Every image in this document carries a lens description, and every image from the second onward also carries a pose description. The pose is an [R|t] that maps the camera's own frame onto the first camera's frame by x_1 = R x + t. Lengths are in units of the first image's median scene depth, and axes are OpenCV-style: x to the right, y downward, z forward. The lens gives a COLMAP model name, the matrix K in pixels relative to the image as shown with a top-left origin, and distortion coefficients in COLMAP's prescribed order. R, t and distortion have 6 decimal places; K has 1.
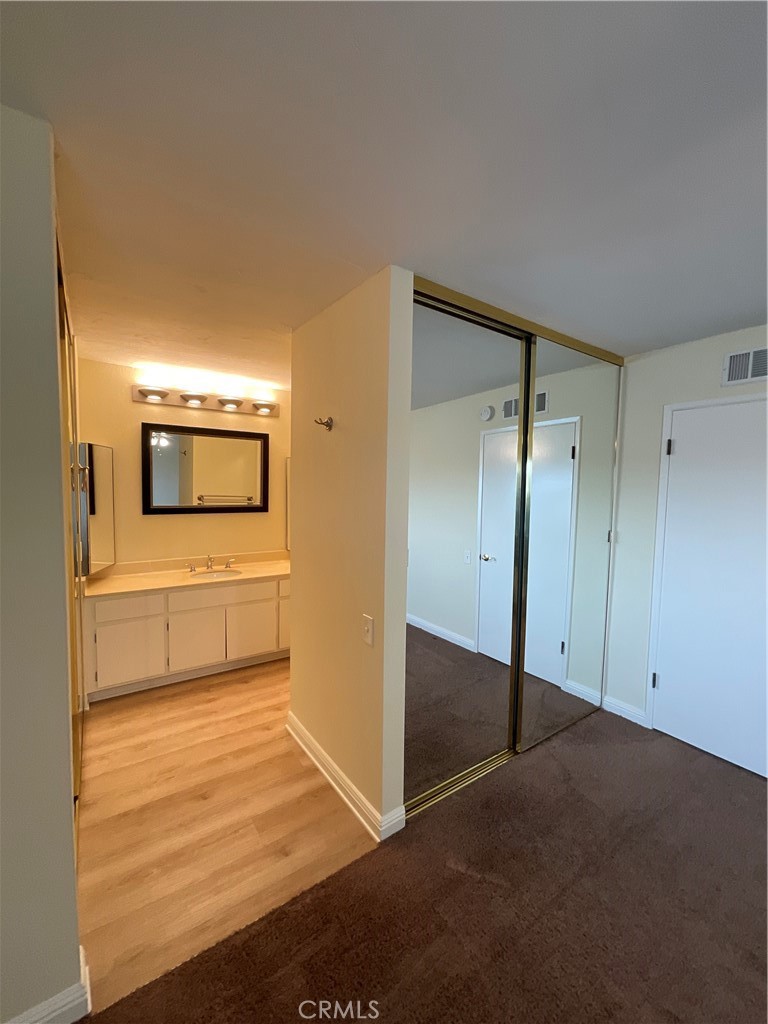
lens RADIAL K [[413.8, 0, 384.0], [0, 413.8, 512.0], [0, 0, 1]] dist [-0.008208, 0.005747]
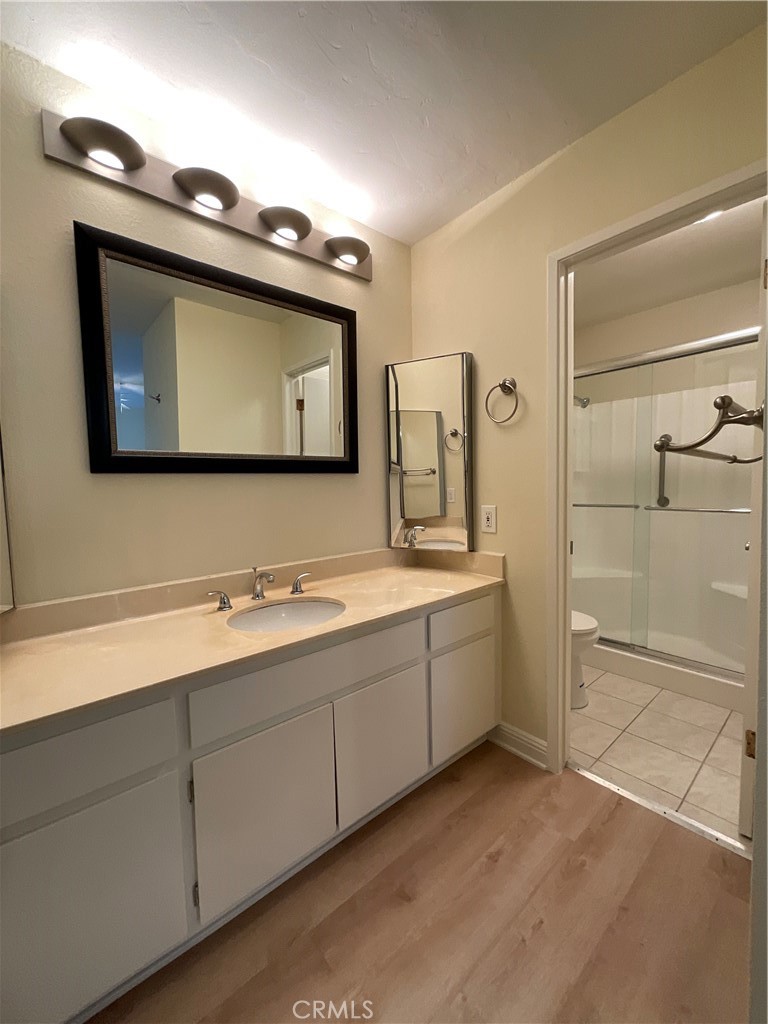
lens RADIAL K [[413.8, 0, 384.0], [0, 413.8, 512.0], [0, 0, 1]] dist [-0.008208, 0.005747]
pose [[0.993793, -0.045423, 0.101545, -0.362765], [0.044526, 0.998947, 0.011081, 0.051417], [-0.101942, -0.006491, 0.994769, 0.604819]]
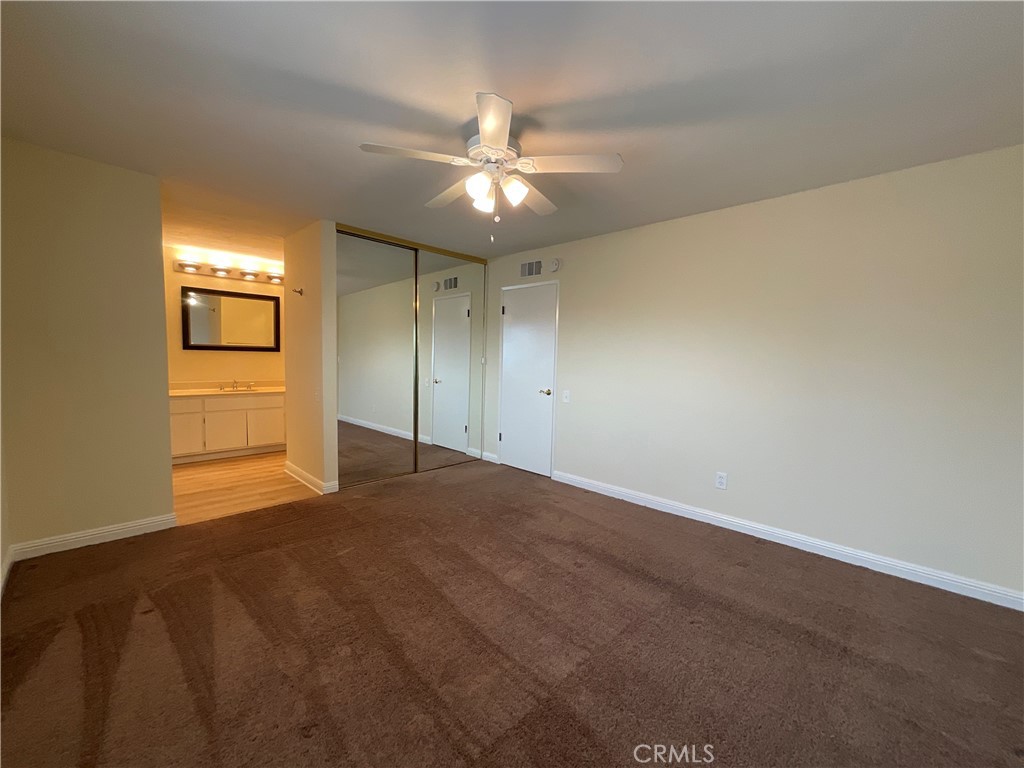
lens RADIAL K [[412.8, 0, 511.7], [0, 412.8, 386.7], [0, 0, 1]] dist [0.000000, -0.000221]
pose [[0.984154, -0.007997, 0.177135, 0.301762], [0.005600, 0.999886, 0.014029, 0.125316], [-0.177227, -0.012815, 0.984087, -0.650145]]
